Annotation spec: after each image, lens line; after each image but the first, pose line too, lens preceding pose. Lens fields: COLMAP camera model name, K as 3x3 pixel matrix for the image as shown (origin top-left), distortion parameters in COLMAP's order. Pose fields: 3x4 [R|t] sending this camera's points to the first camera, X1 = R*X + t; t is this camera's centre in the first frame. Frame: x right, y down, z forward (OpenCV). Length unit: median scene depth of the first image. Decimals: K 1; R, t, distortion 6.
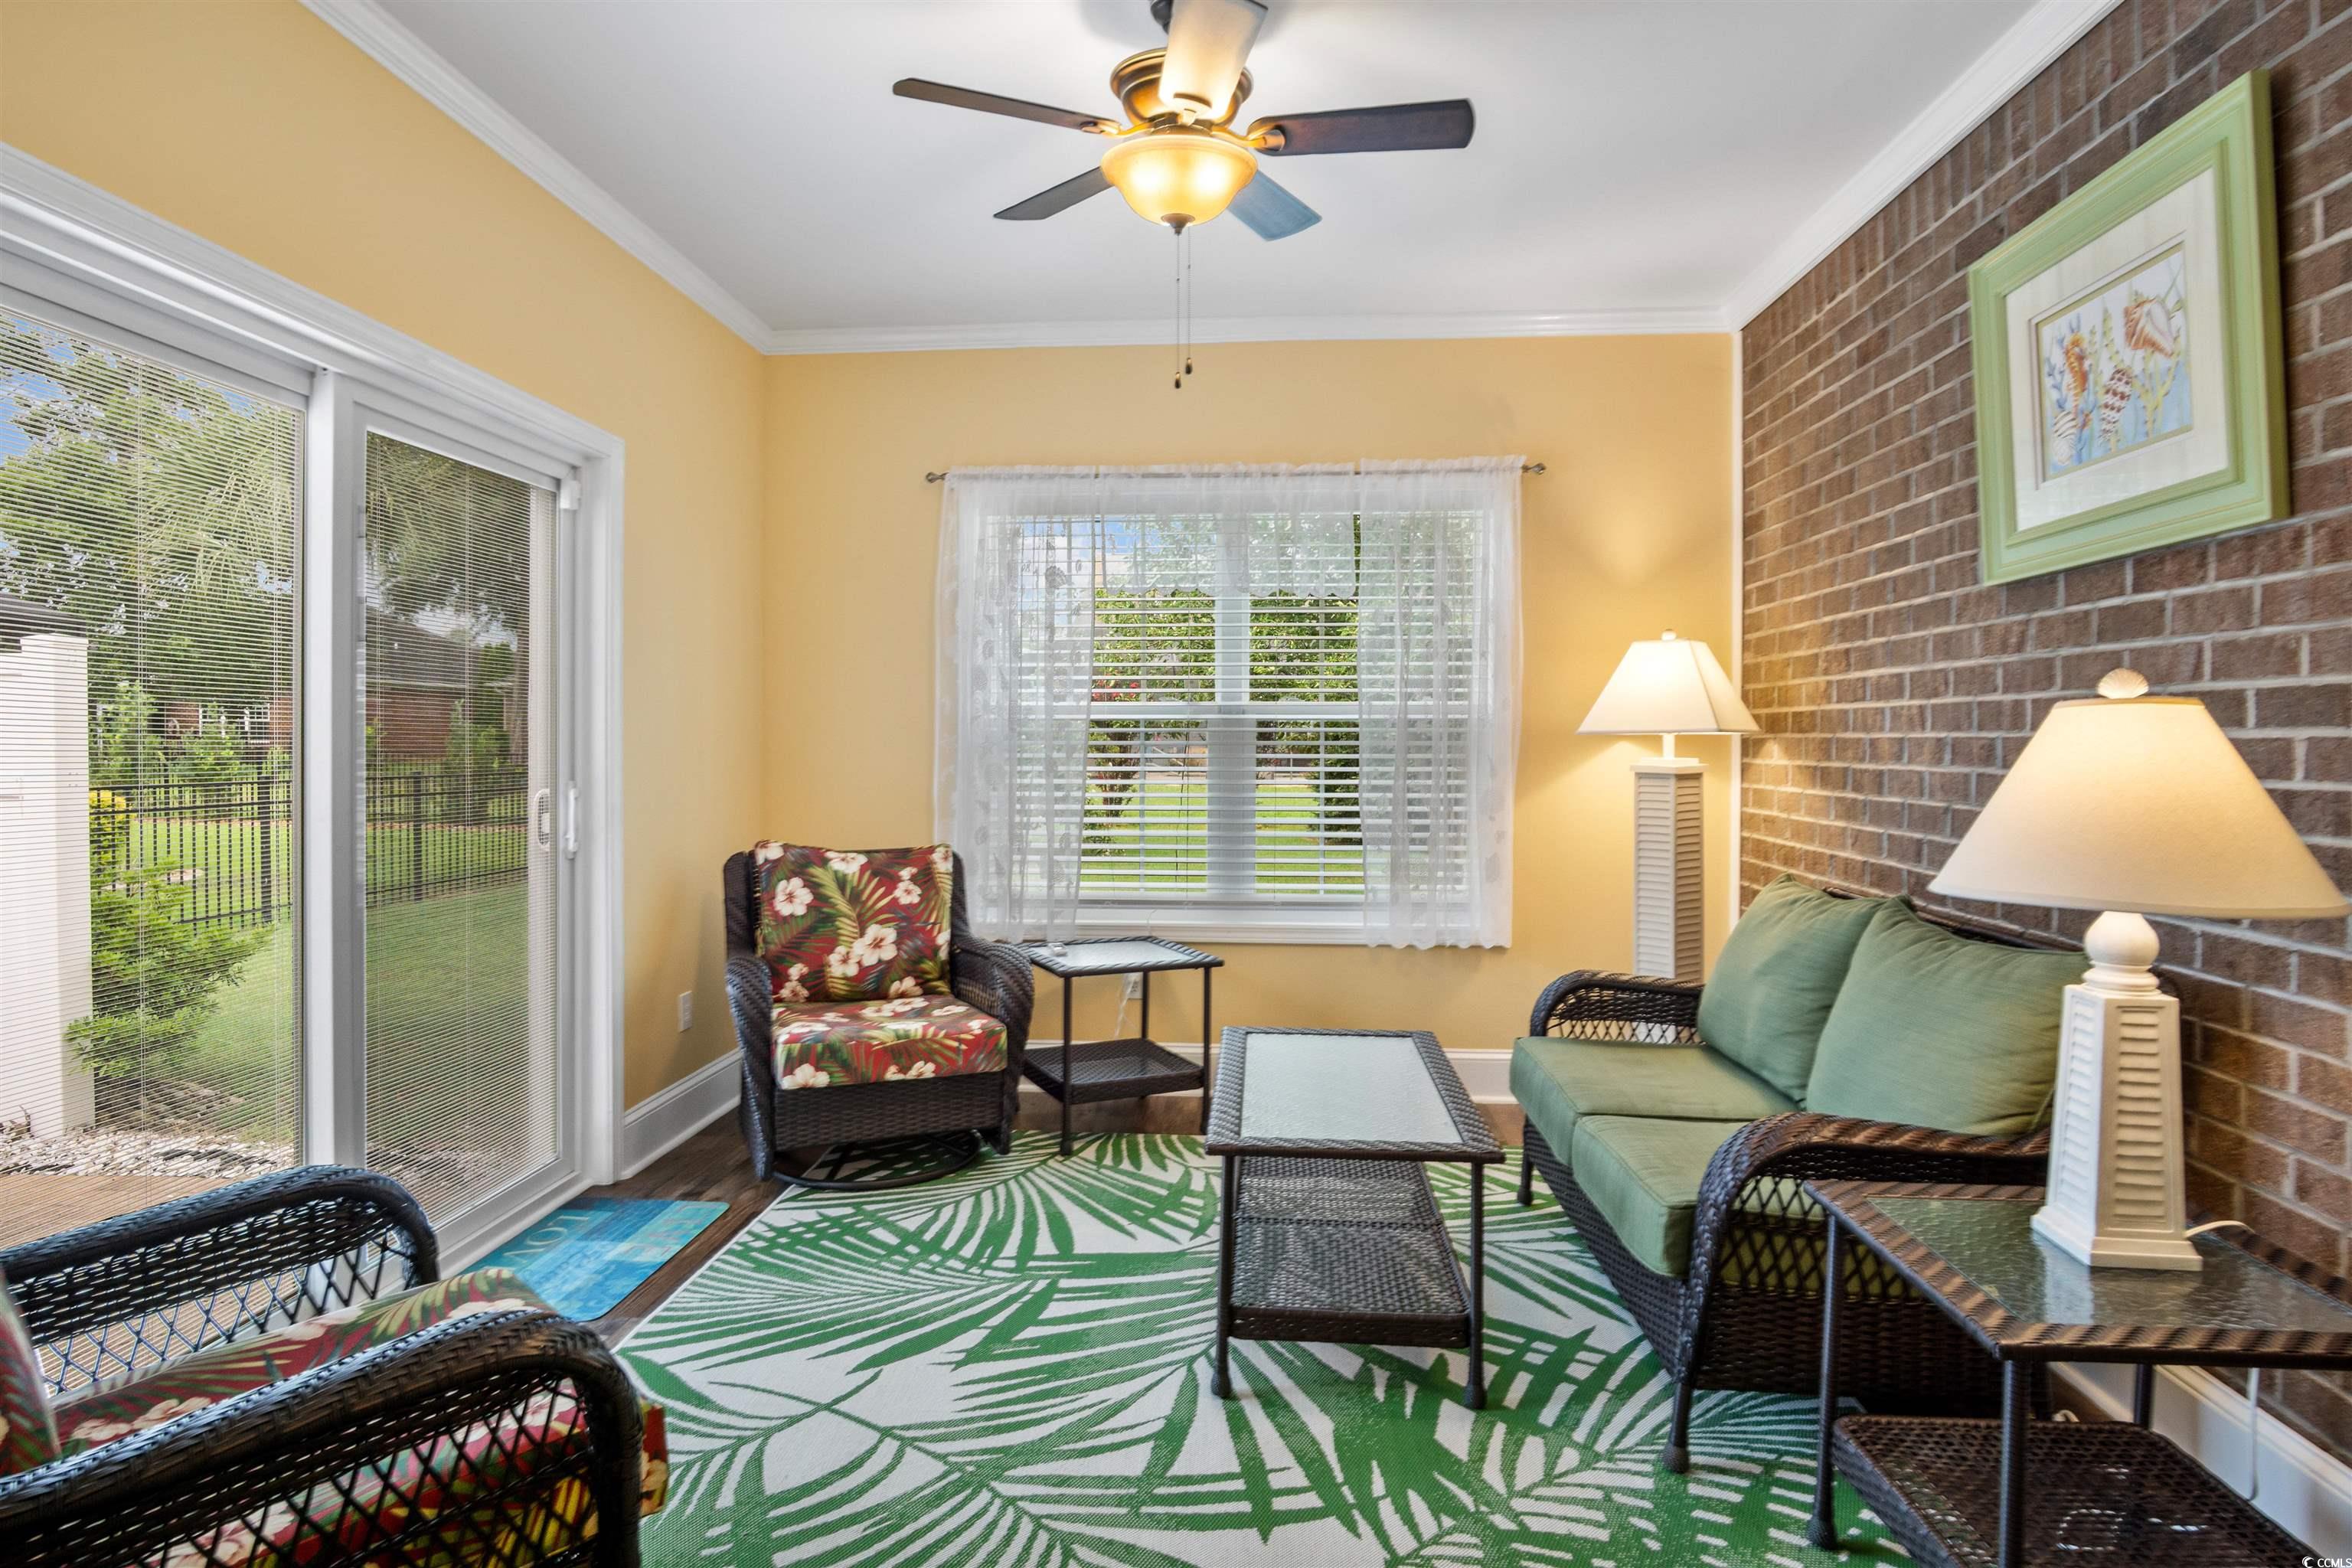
lens RADIAL K [[1346.0, 0, 1176.0], [0, 1346.0, 771.8], [0, 0, 1]] dist [-0.000634, -0.000002]
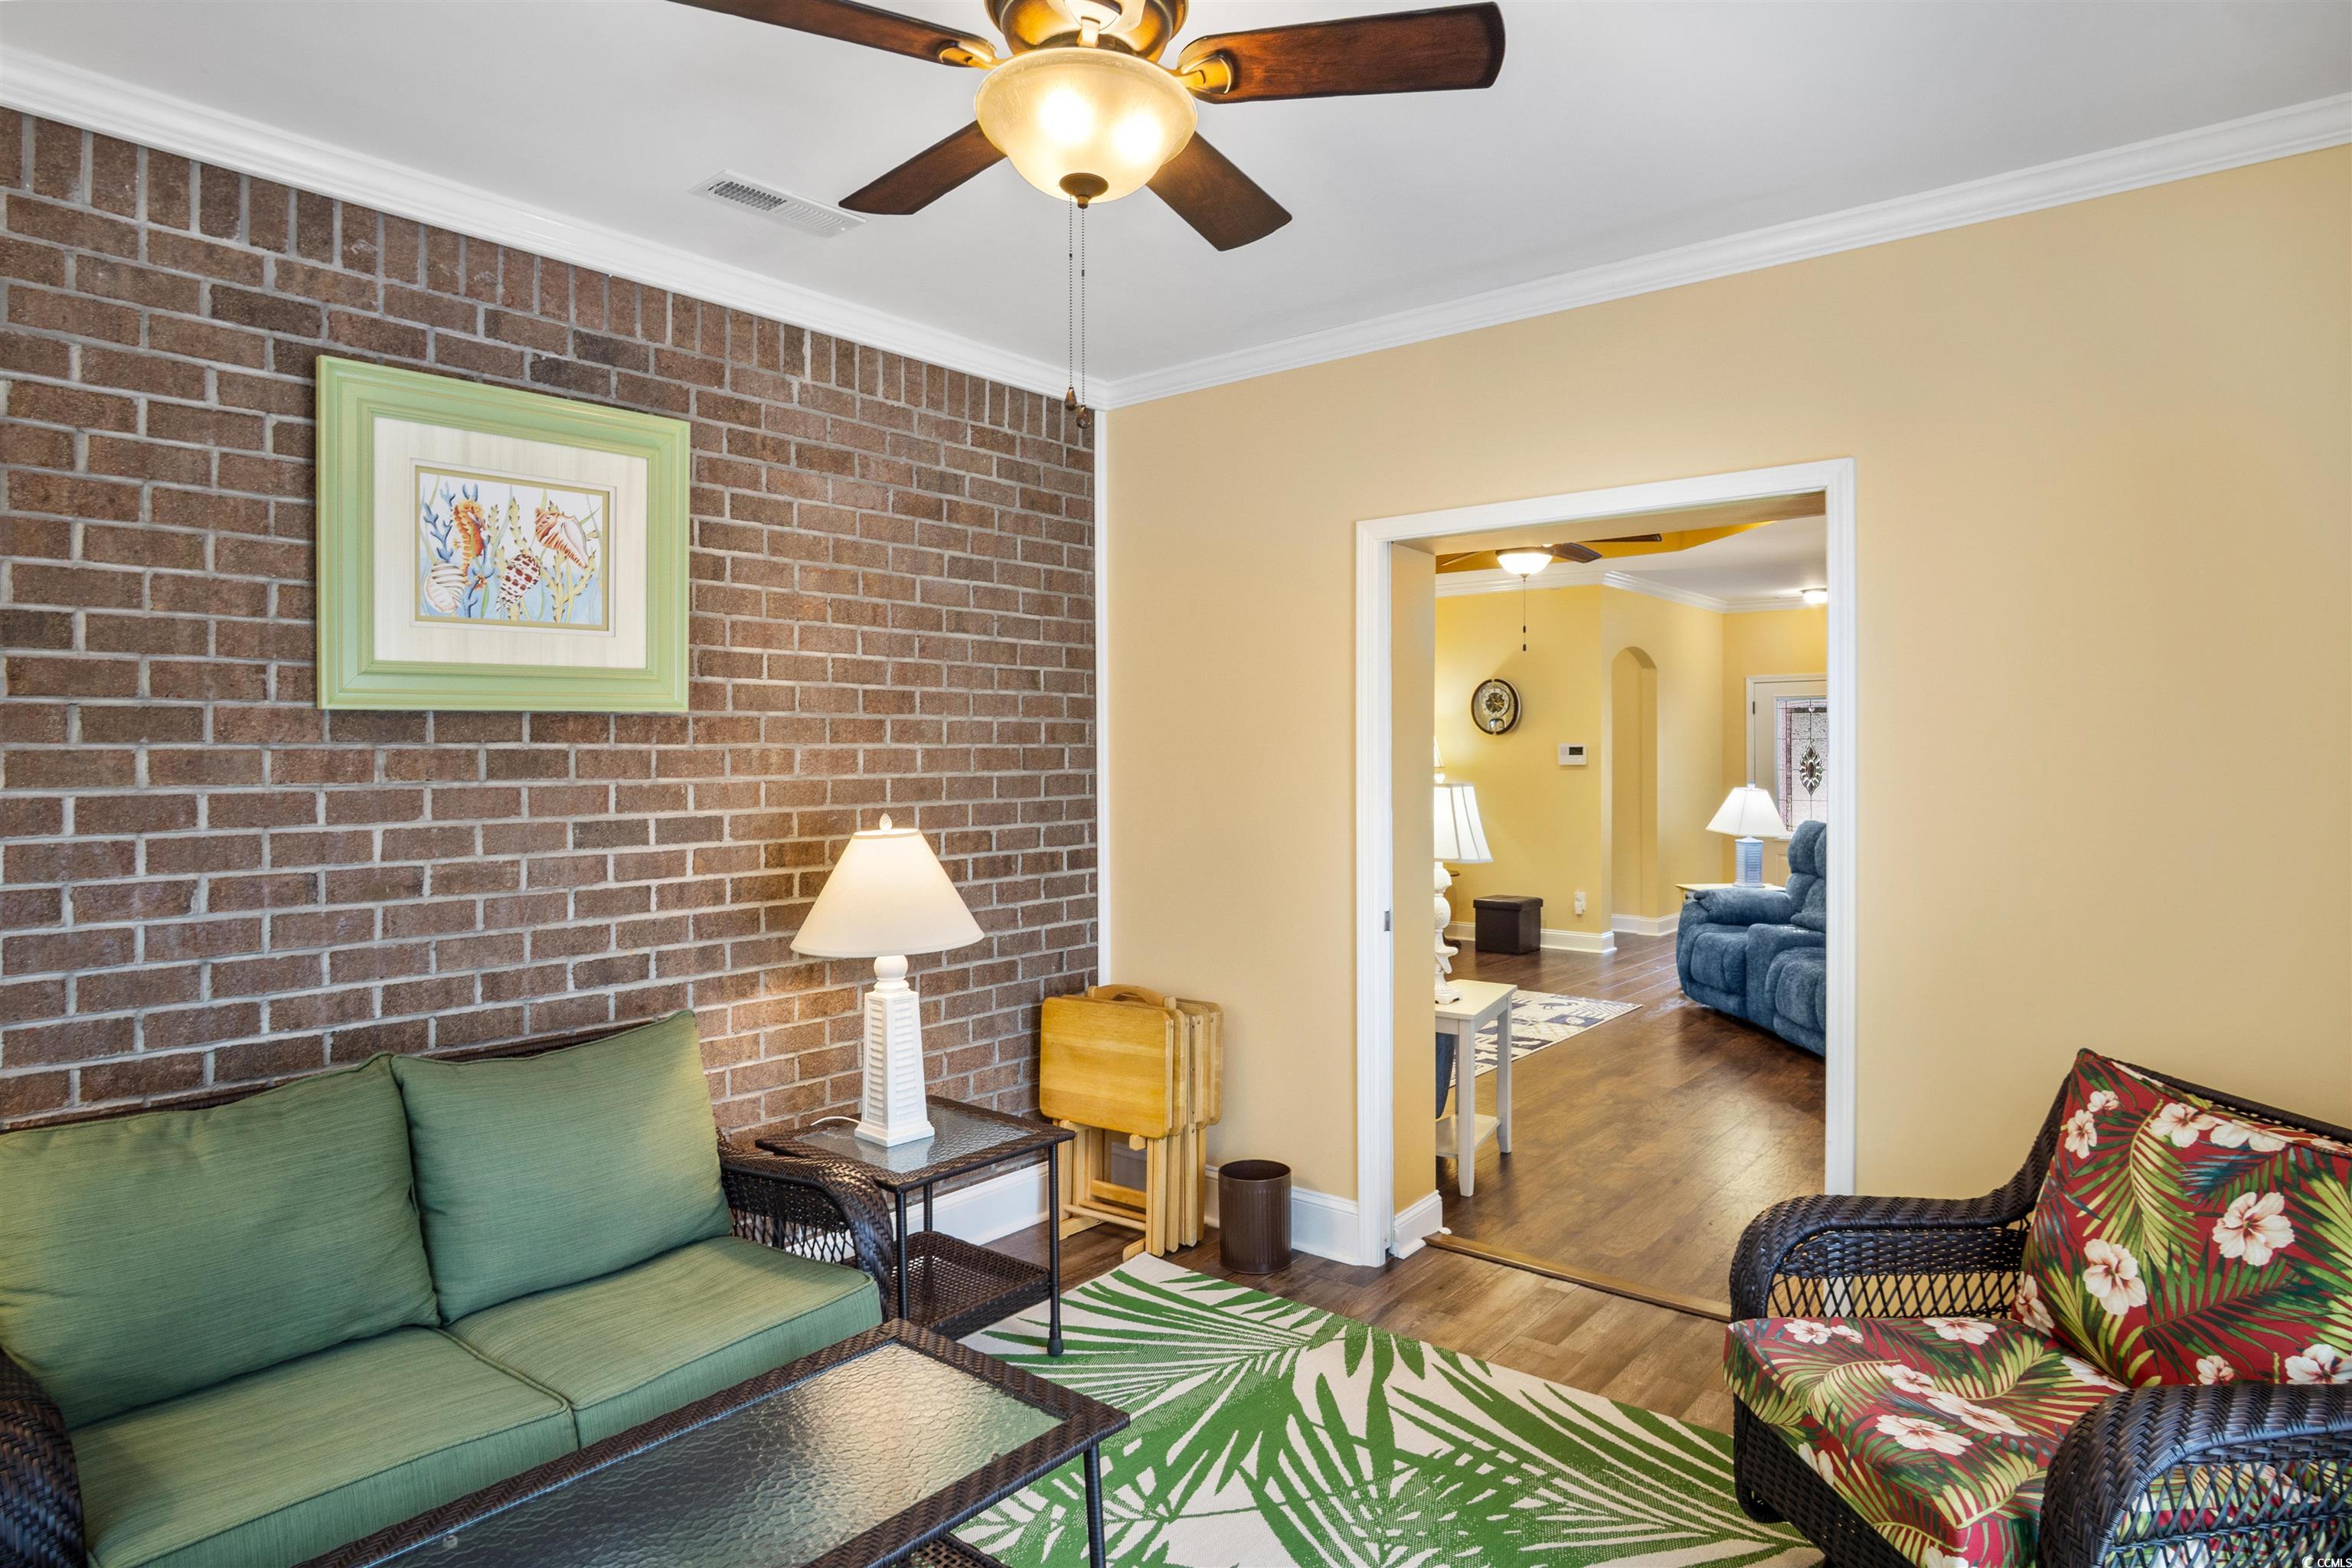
lens RADIAL K [[1346.0, 0, 1175.6], [0, 1346.0, 766.0], [0, 0, 1]] dist [-0.000634, -0.000002]
pose [[-0.816099, -0.015227, 0.577711, -0.484102], [0.006301, 0.999359, 0.035242, -0.152069], [-0.577877, 0.032401, -0.815480, 1.687695]]
